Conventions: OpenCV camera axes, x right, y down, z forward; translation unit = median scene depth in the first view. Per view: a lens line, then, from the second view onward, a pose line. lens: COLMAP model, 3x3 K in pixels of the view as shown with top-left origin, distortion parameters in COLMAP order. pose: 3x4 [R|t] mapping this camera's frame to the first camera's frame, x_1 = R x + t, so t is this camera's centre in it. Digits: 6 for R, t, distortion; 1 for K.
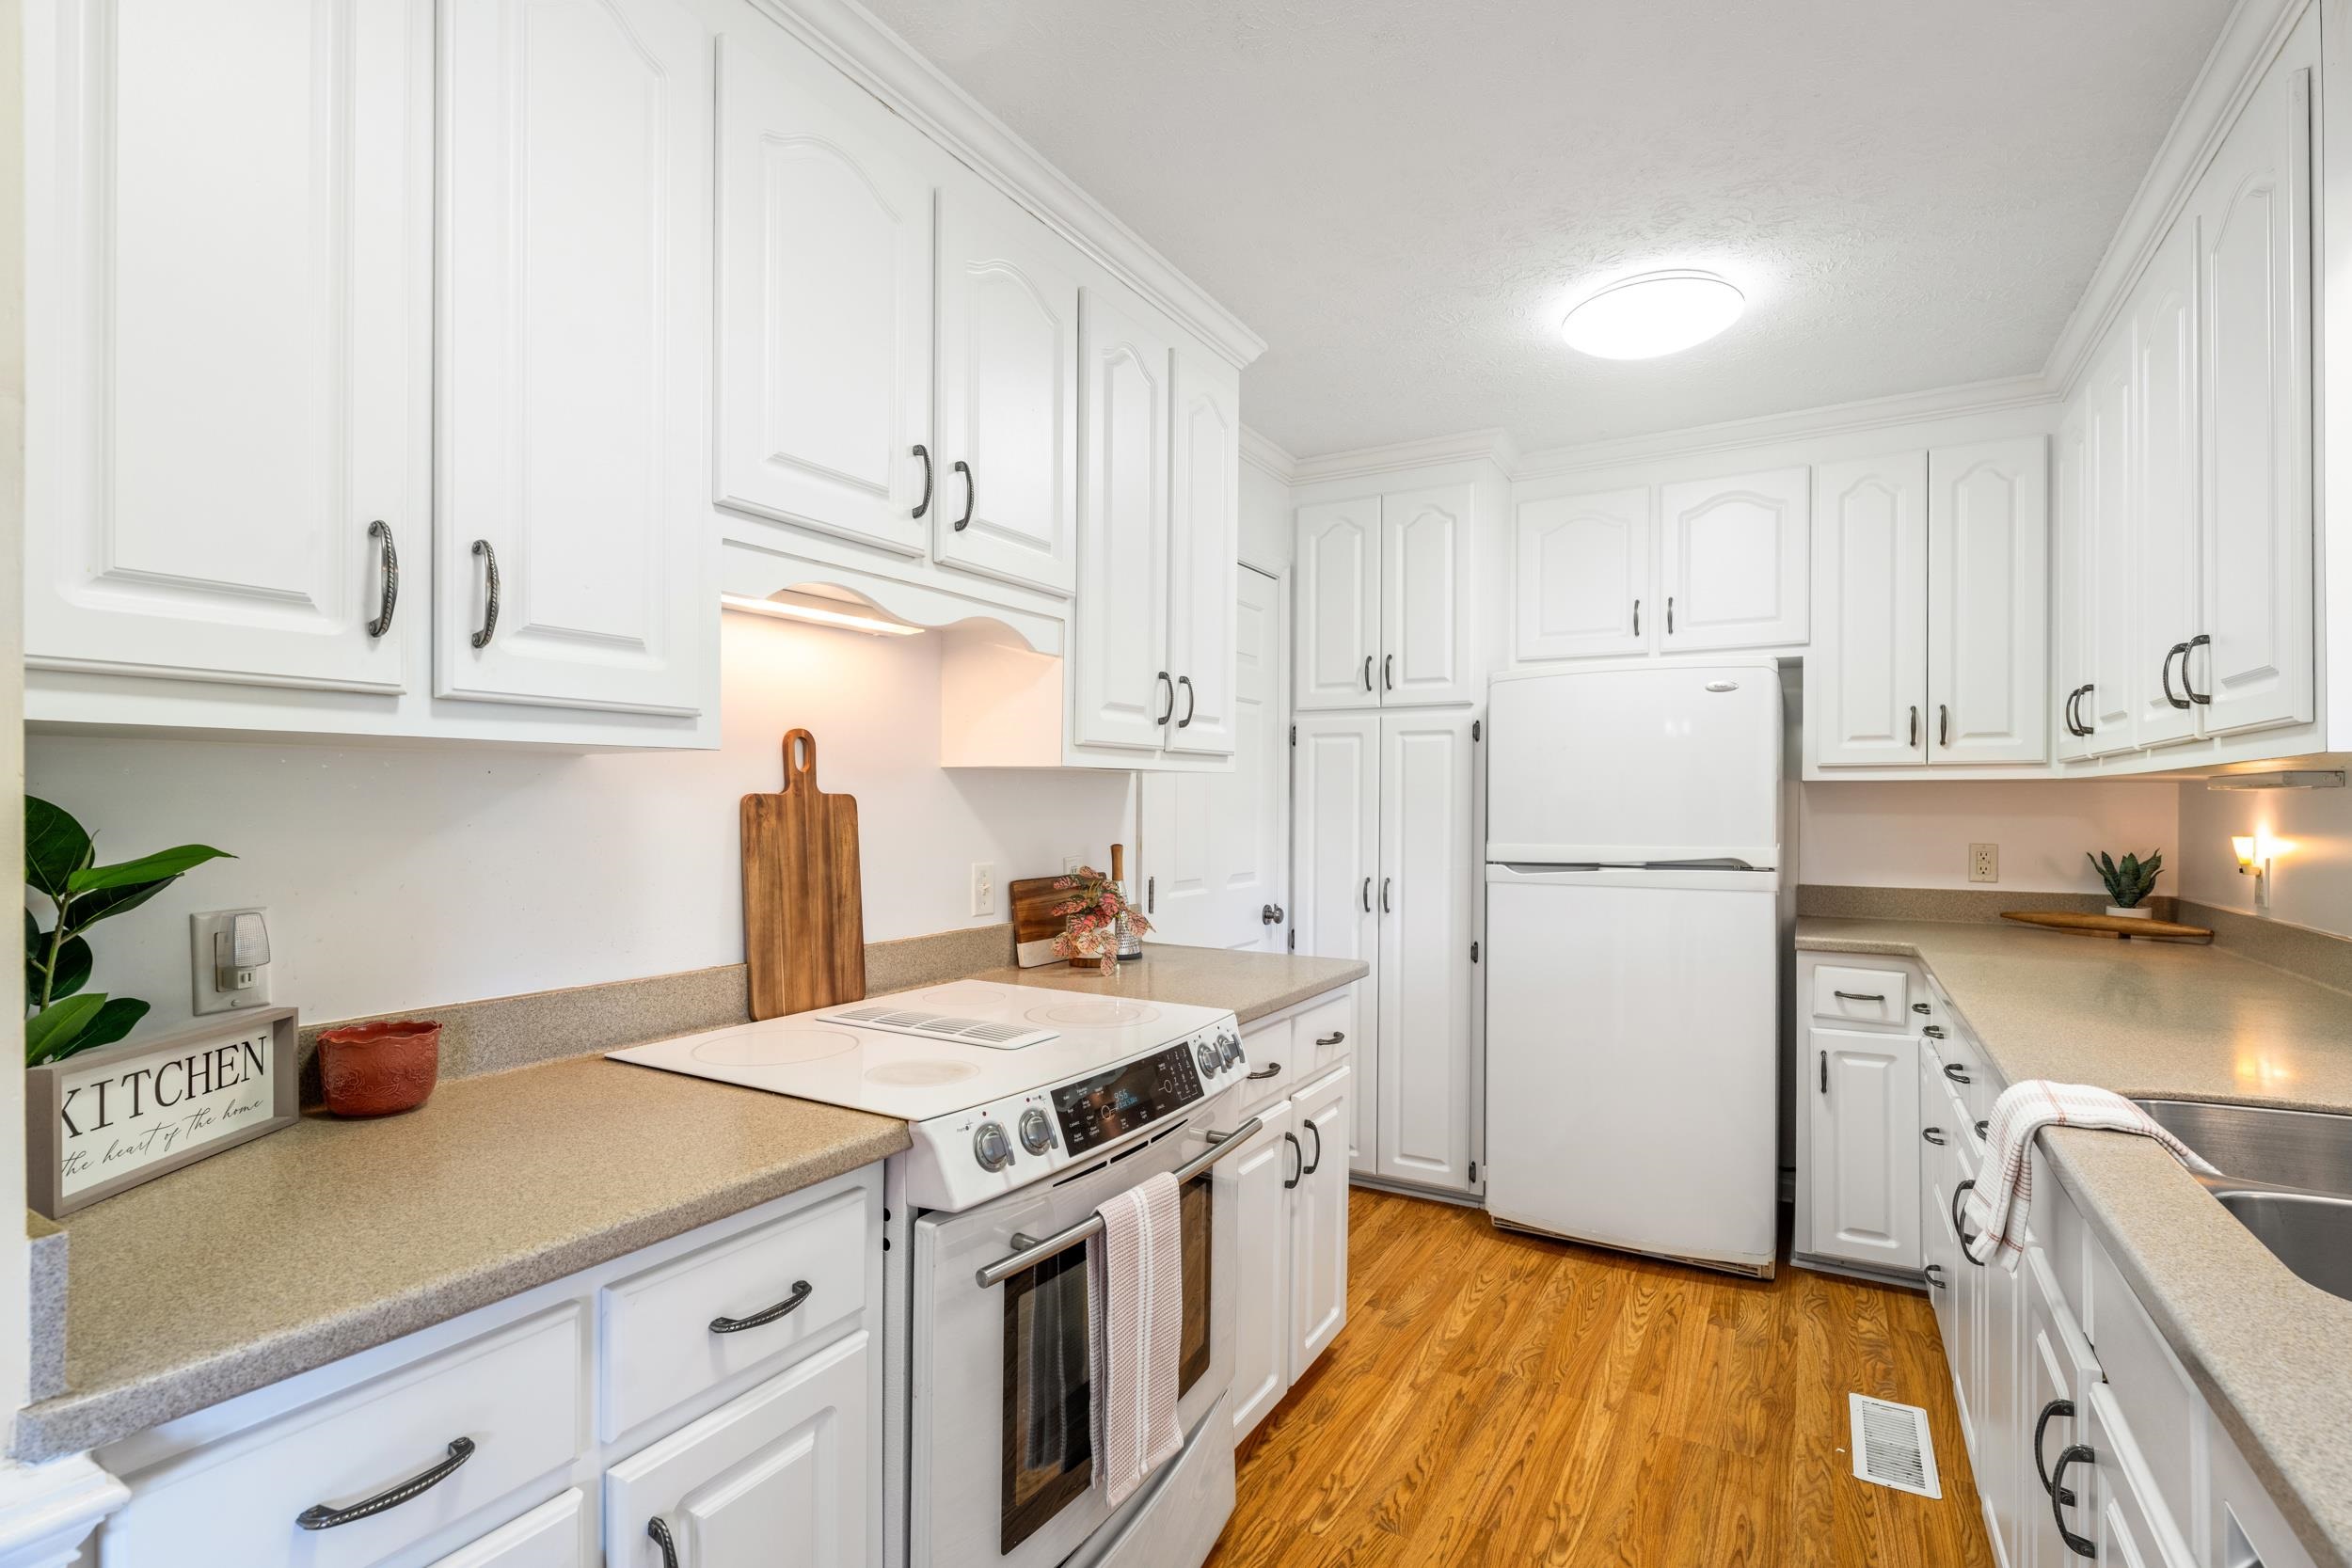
lens RADIAL K [[1069.3, 0, 1180.6], [0, 1069.3, 795.5], [0, 0, 1]] dist [-0.013621, 0.001759]
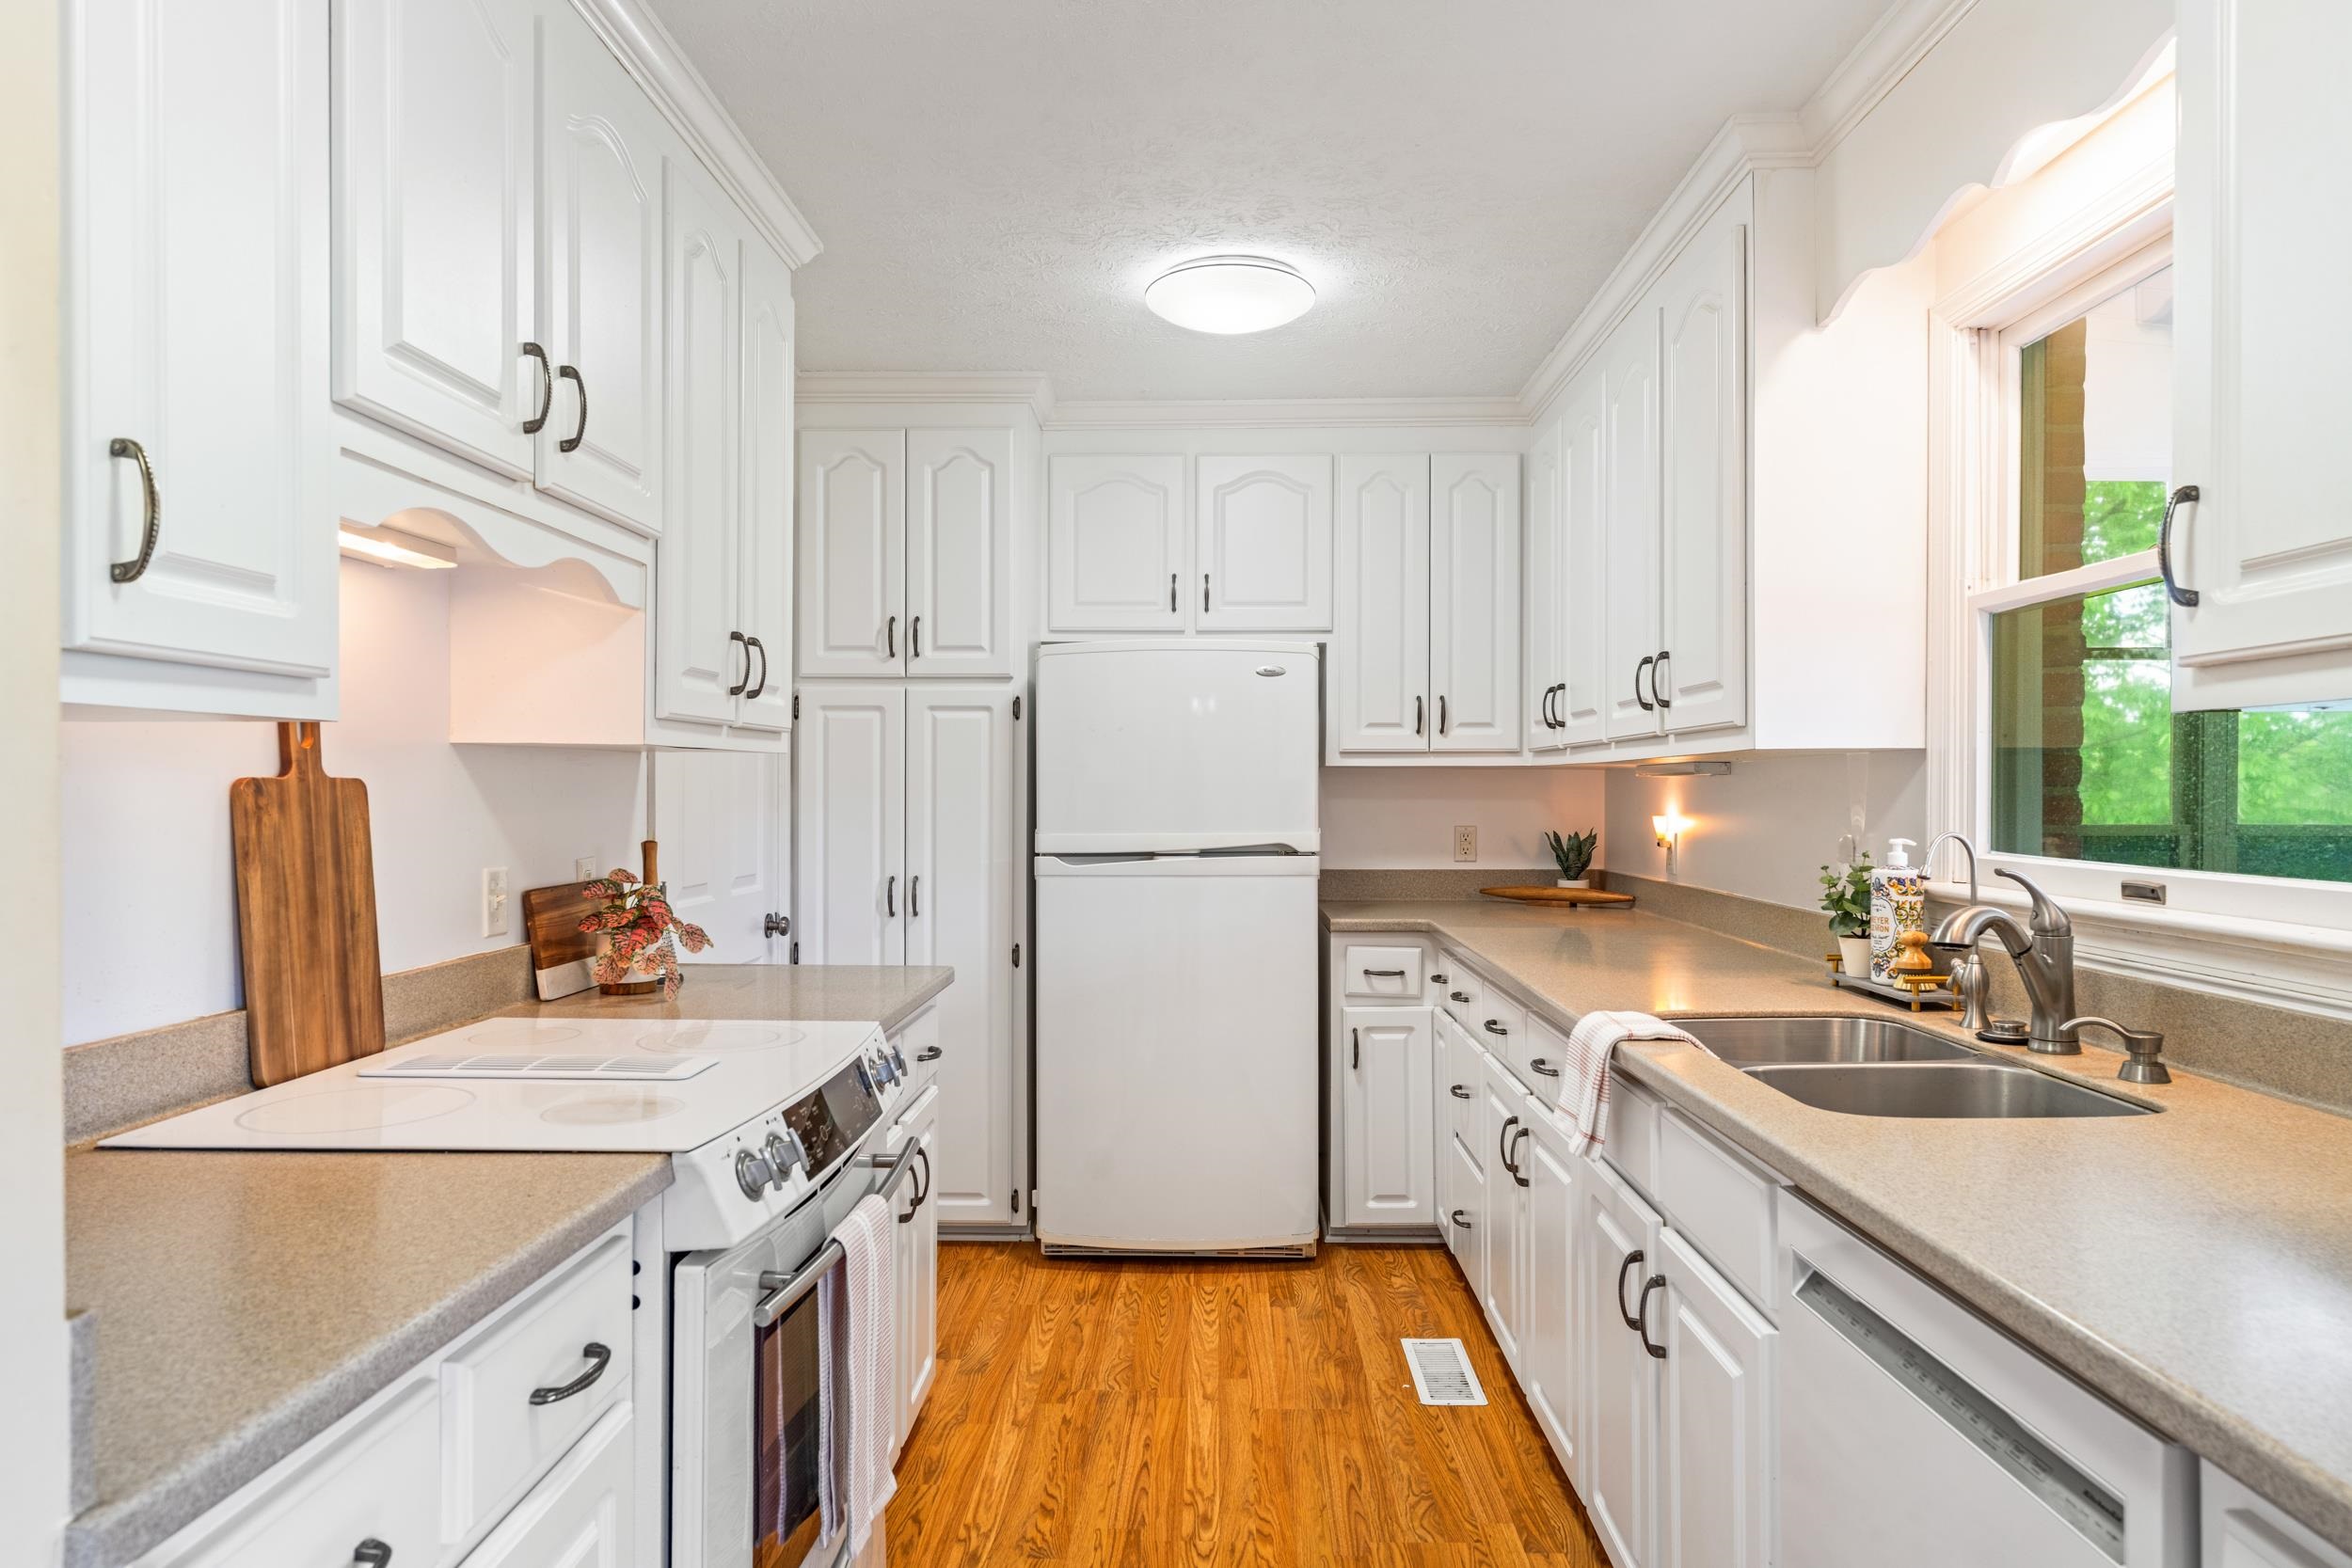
lens RADIAL K [[1356.9, 0, 1173.4], [0, 1356.9, 786.3], [0, 0, 1]] dist [-0.011874, -0.000729]
pose [[0.878786, -0.001102, 0.477214, -0.223813], [-0.001320, 0.999988, 0.004740, -0.000694], [-0.477214, -0.004796, 0.878774, -0.089901]]
